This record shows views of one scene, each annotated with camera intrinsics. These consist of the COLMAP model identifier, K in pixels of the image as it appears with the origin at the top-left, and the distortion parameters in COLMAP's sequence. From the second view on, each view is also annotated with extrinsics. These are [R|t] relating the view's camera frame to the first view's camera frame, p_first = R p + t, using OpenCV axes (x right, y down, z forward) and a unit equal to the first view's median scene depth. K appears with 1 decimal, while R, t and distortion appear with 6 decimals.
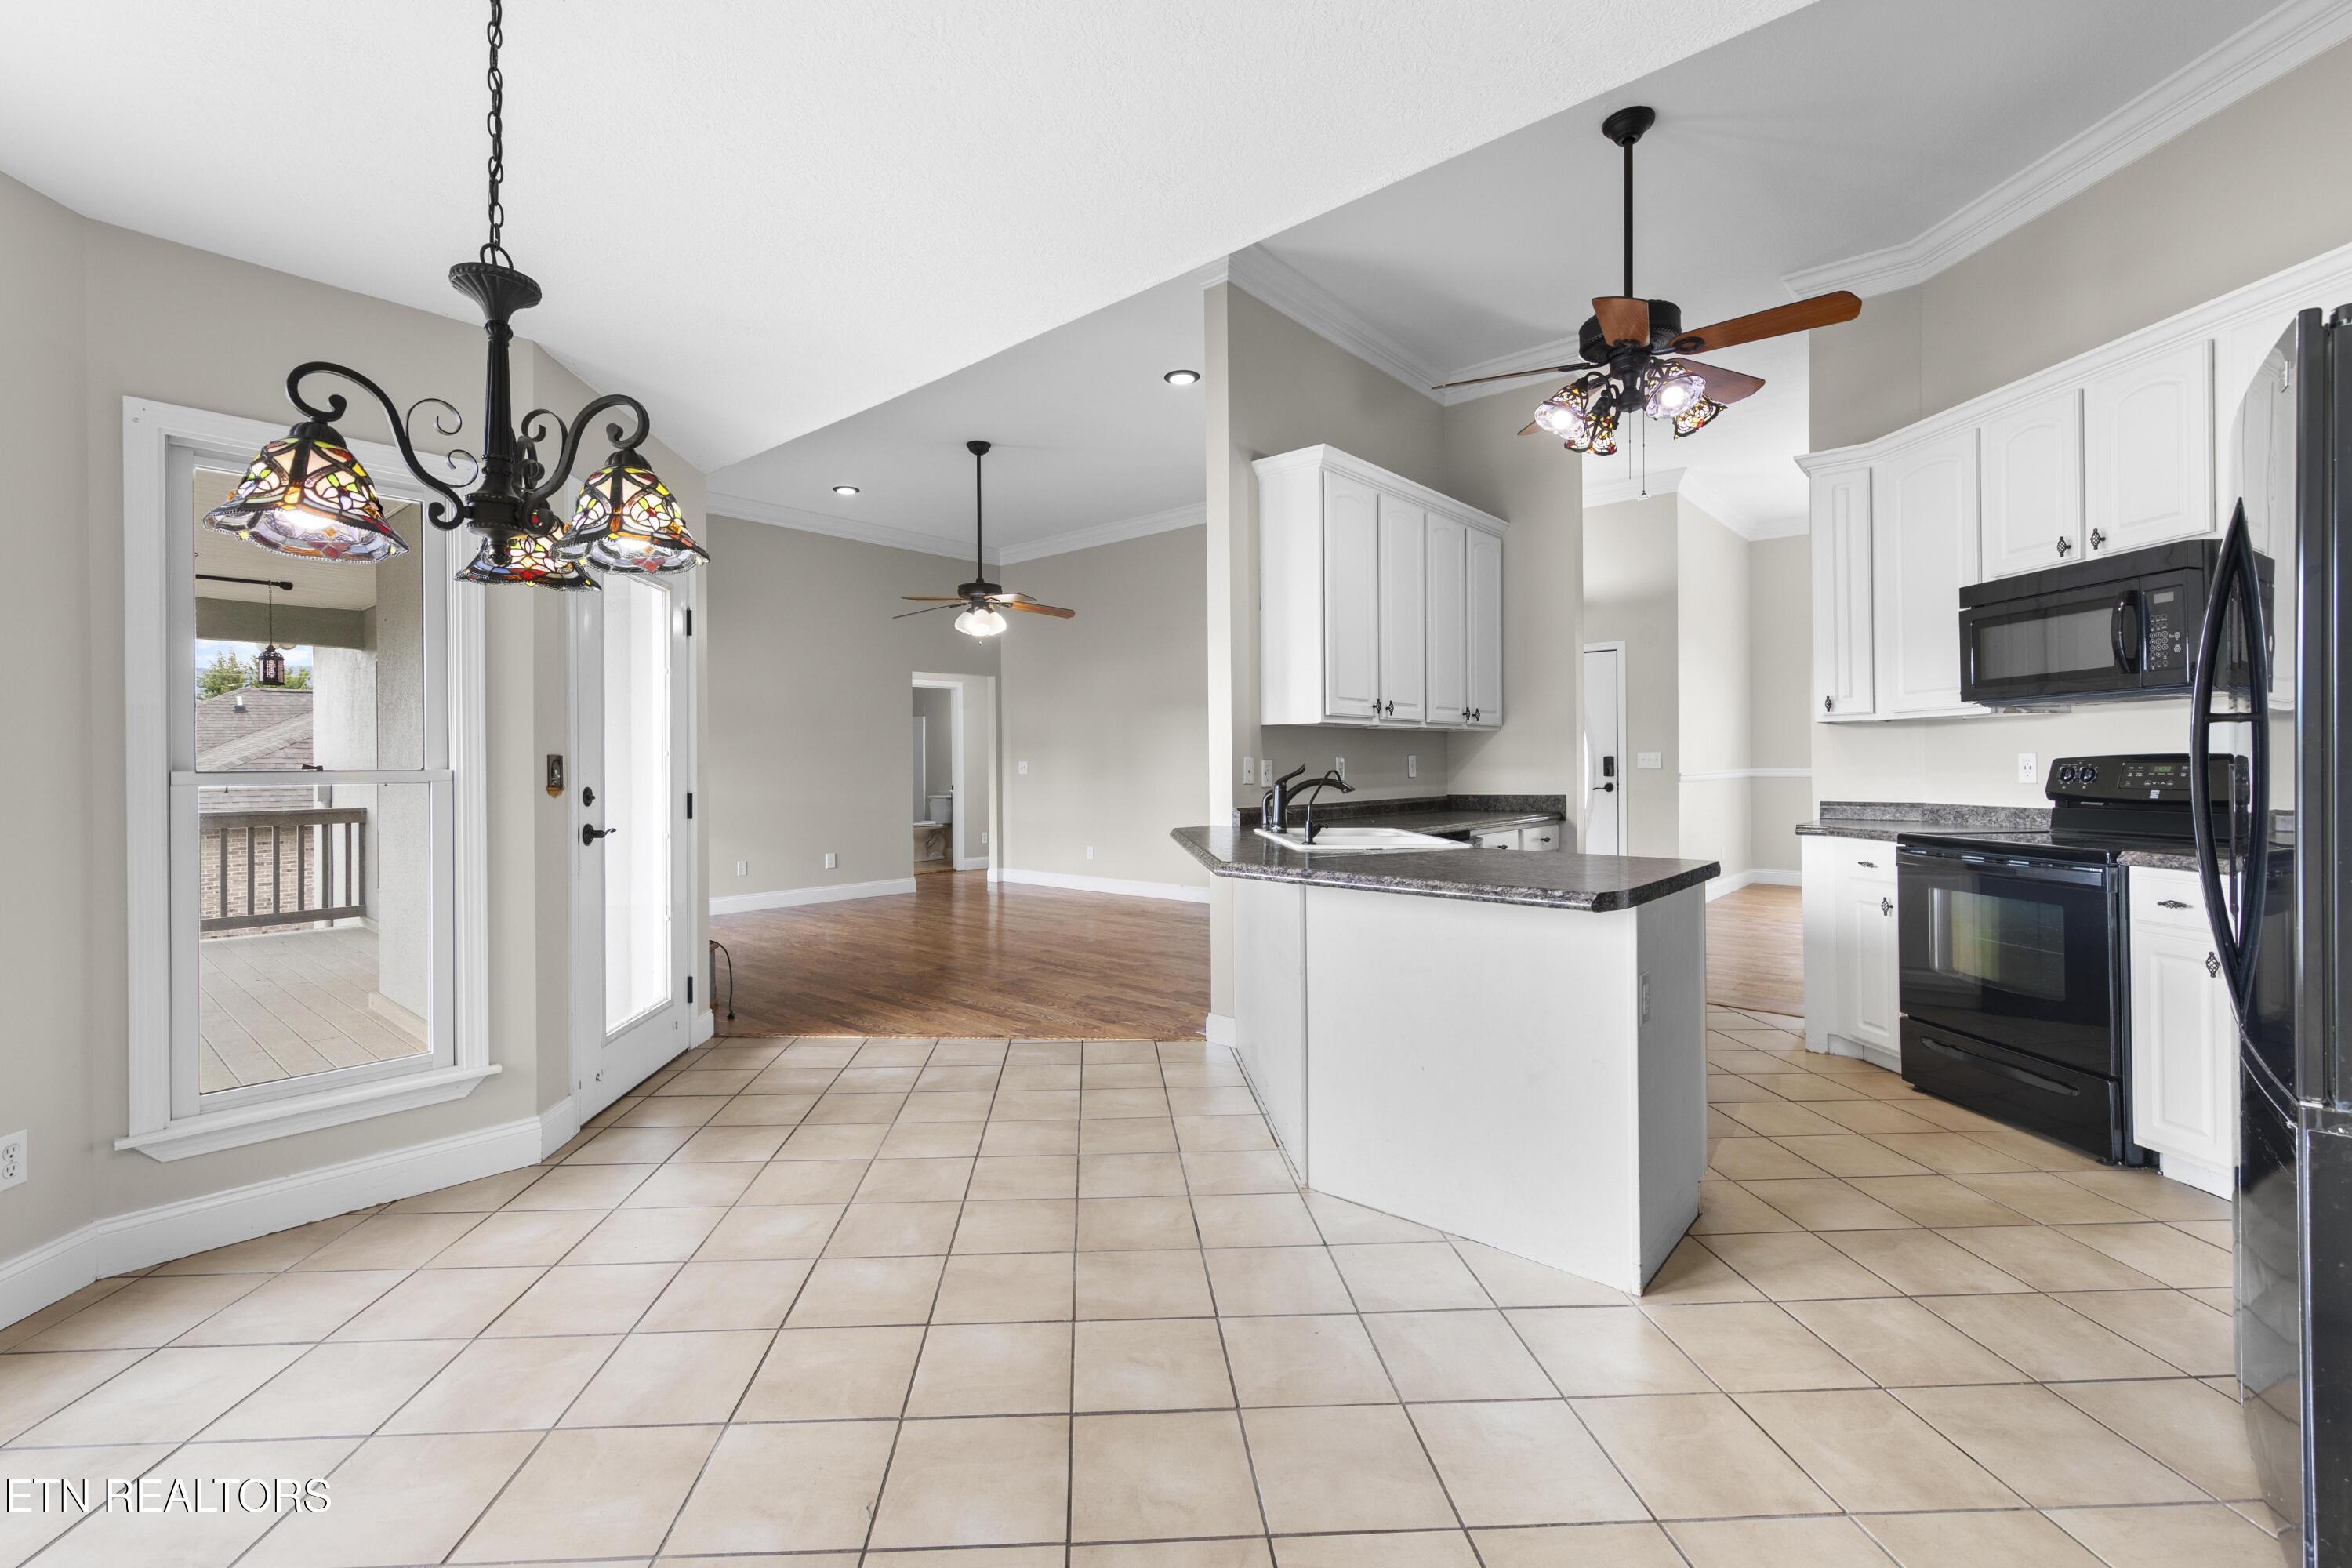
lens RADIAL K [[1006.9, 0, 1131.8], [0, 1006.9, 762.5], [0, 0, 1]] dist [0.002127, 0.000169]
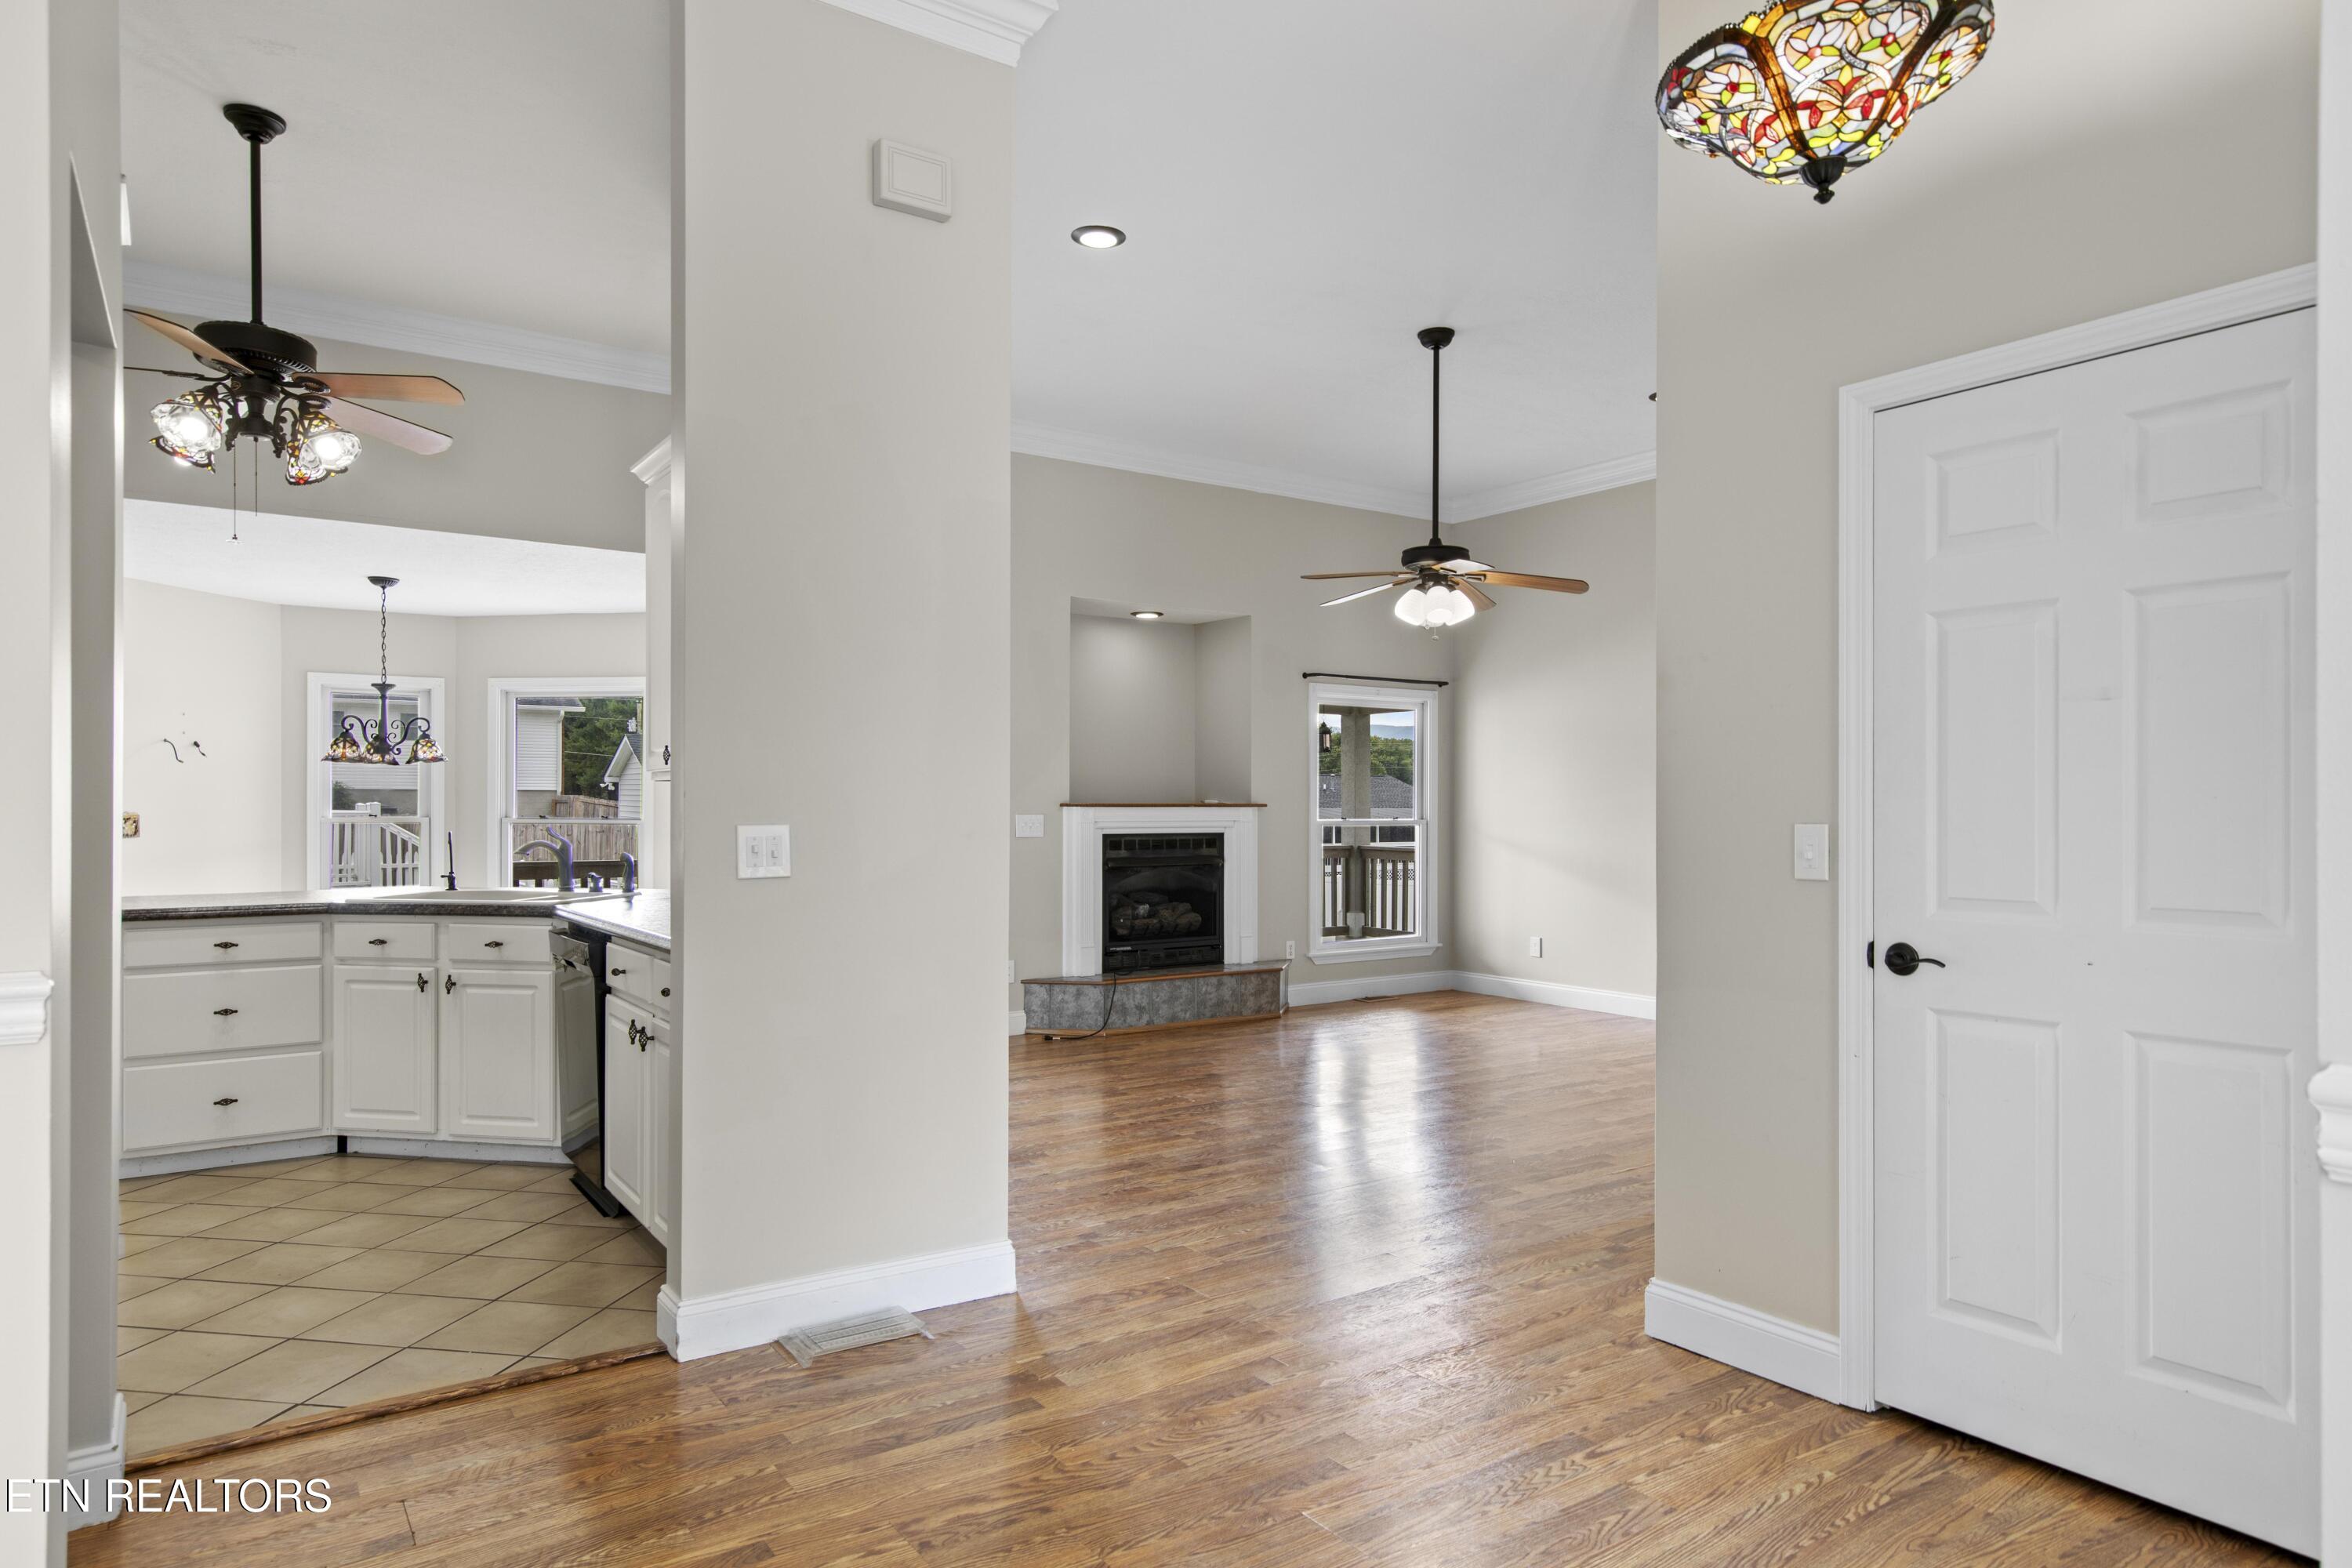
lens RADIAL K [[1397.4, 0, 1181.5], [0, 1397.4, 791.9], [0, 0, 1]] dist [0.000568, 0.000623]
pose [[-0.221649, 0.001331, -0.975126, 1.290011], [0.001256, 0.999999, 0.001079, -0.036157], [0.975126, -0.000986, -0.221650, 1.752781]]
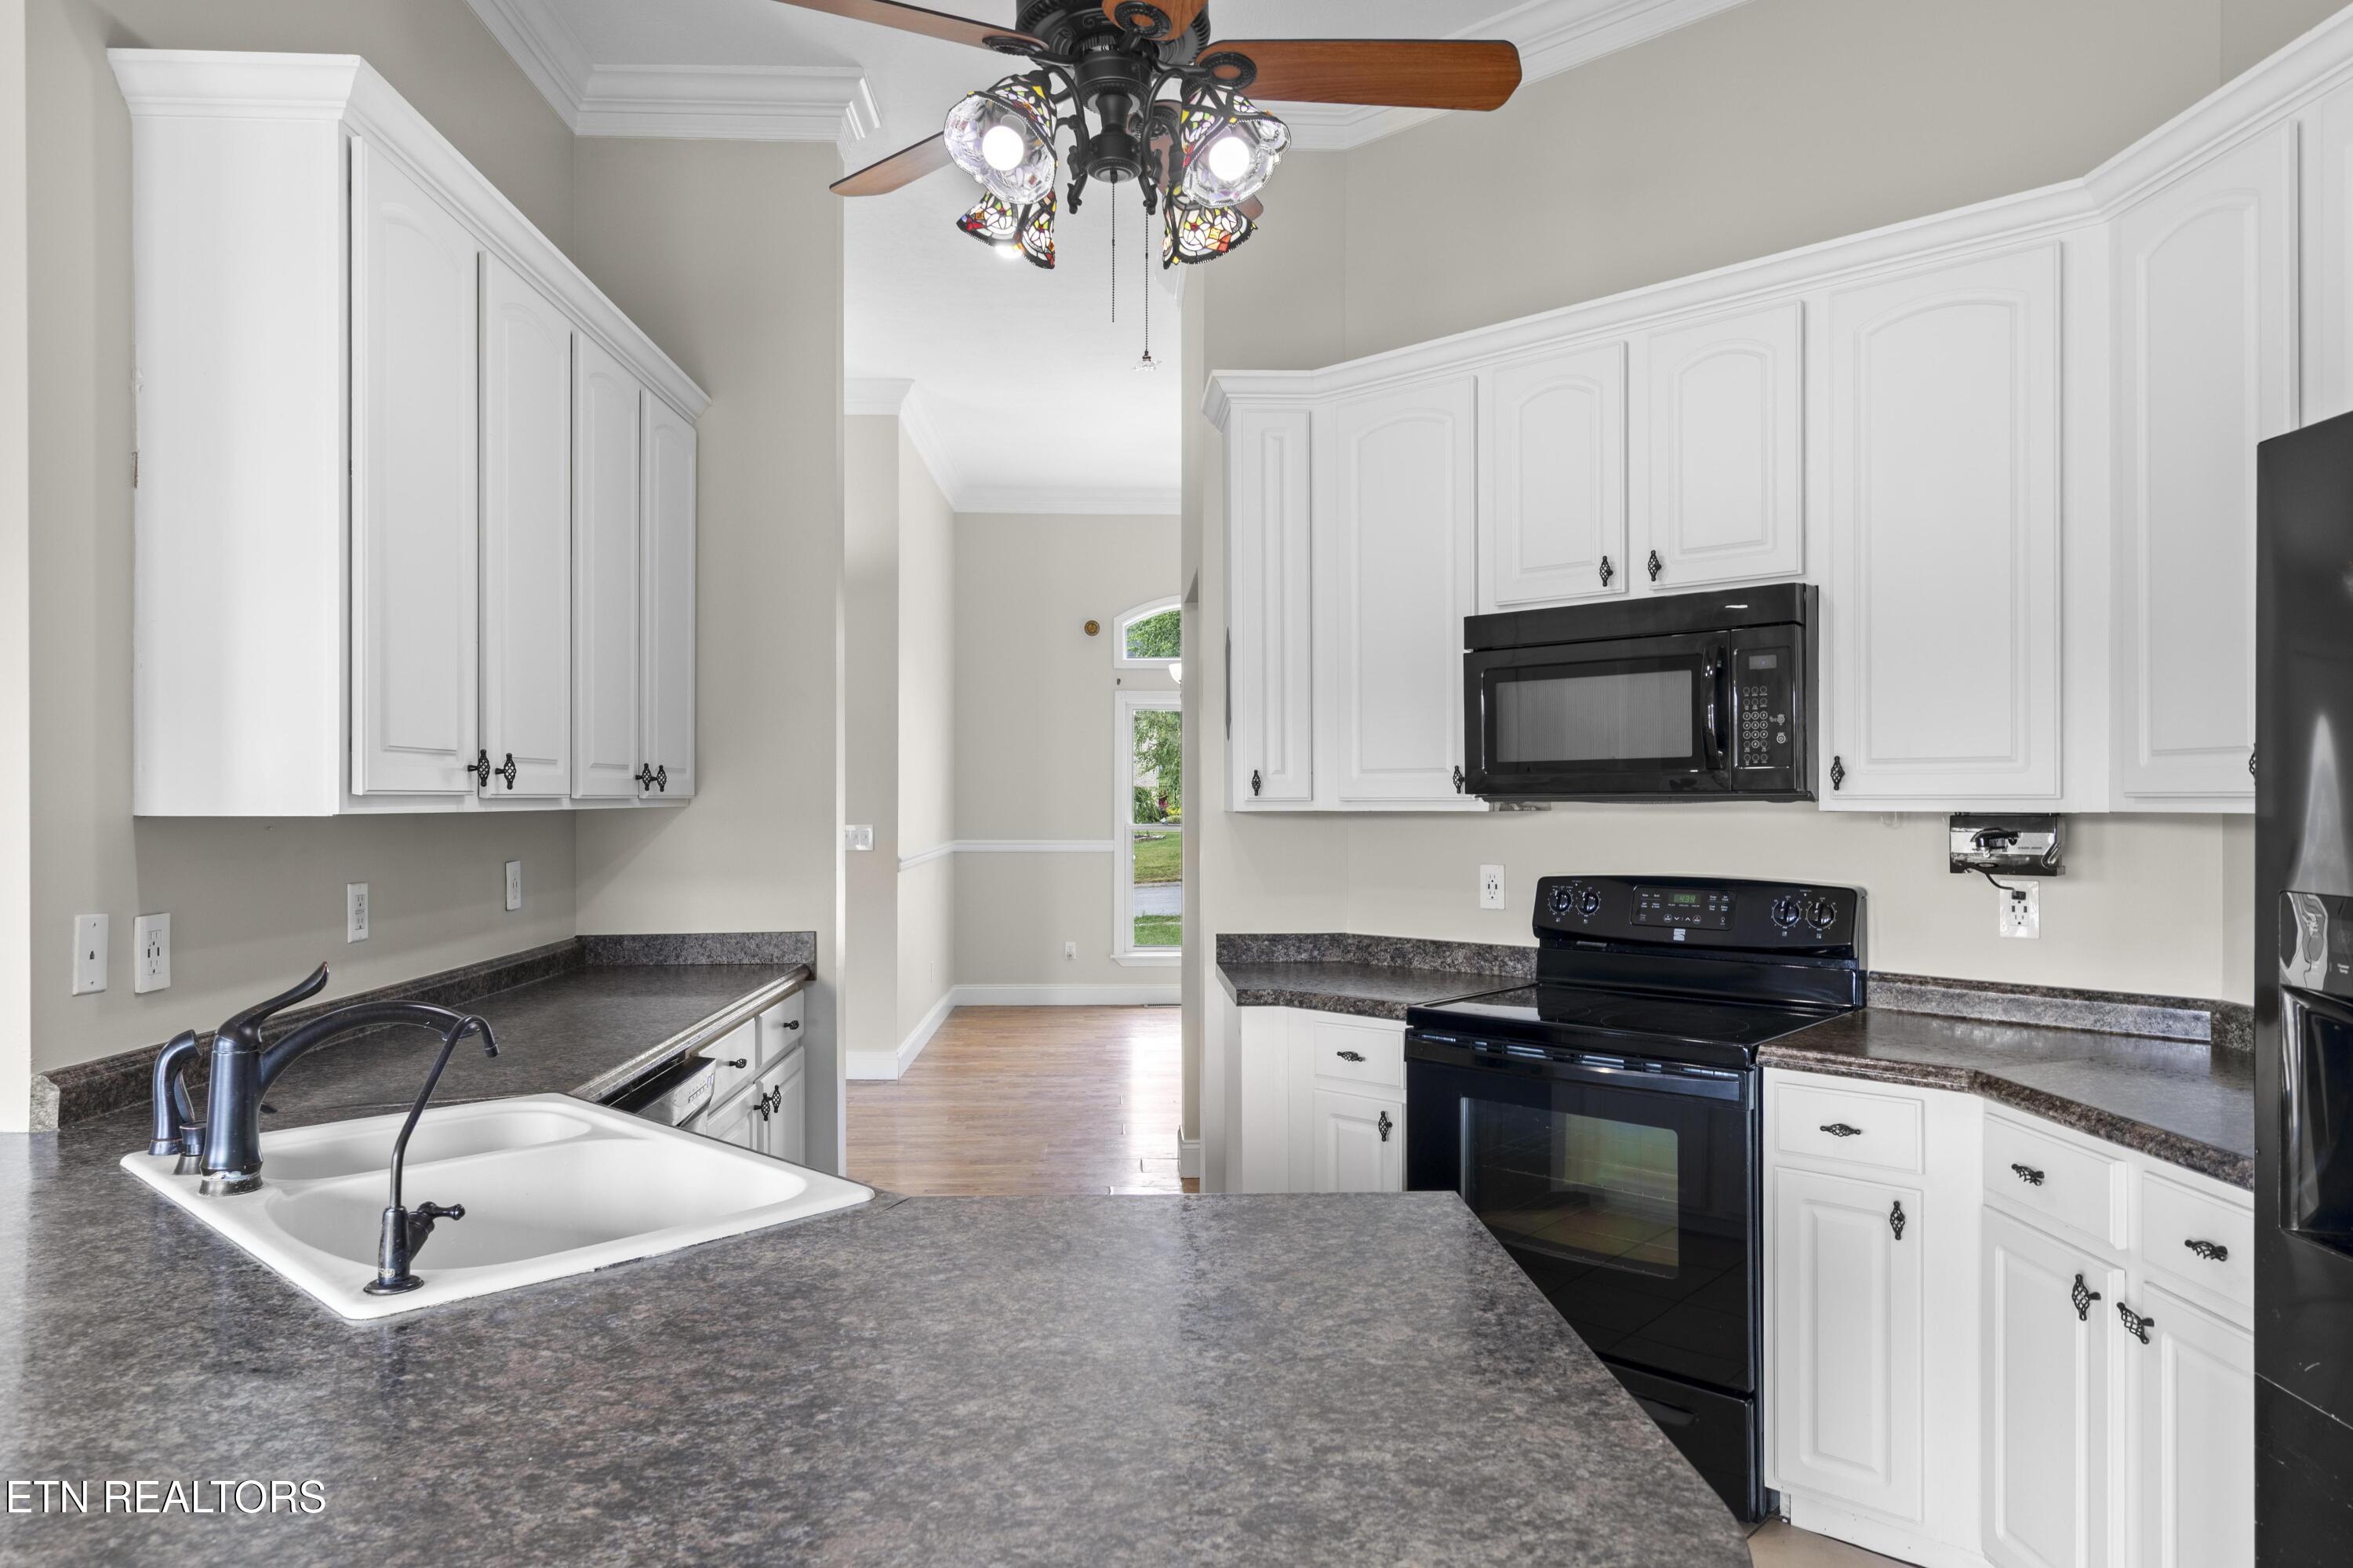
lens RADIAL K [[1474.8, 0, 1185.4], [0, 1474.8, 797.0], [0, 0, 1]] dist [0.004596, 0.001801]
pose [[0.708230, 0.007792, 0.705938, 0.026431], [-0.005879, 0.999970, -0.005139, -0.046327], [-0.705957, -0.000511, 0.708255, 0.407712]]
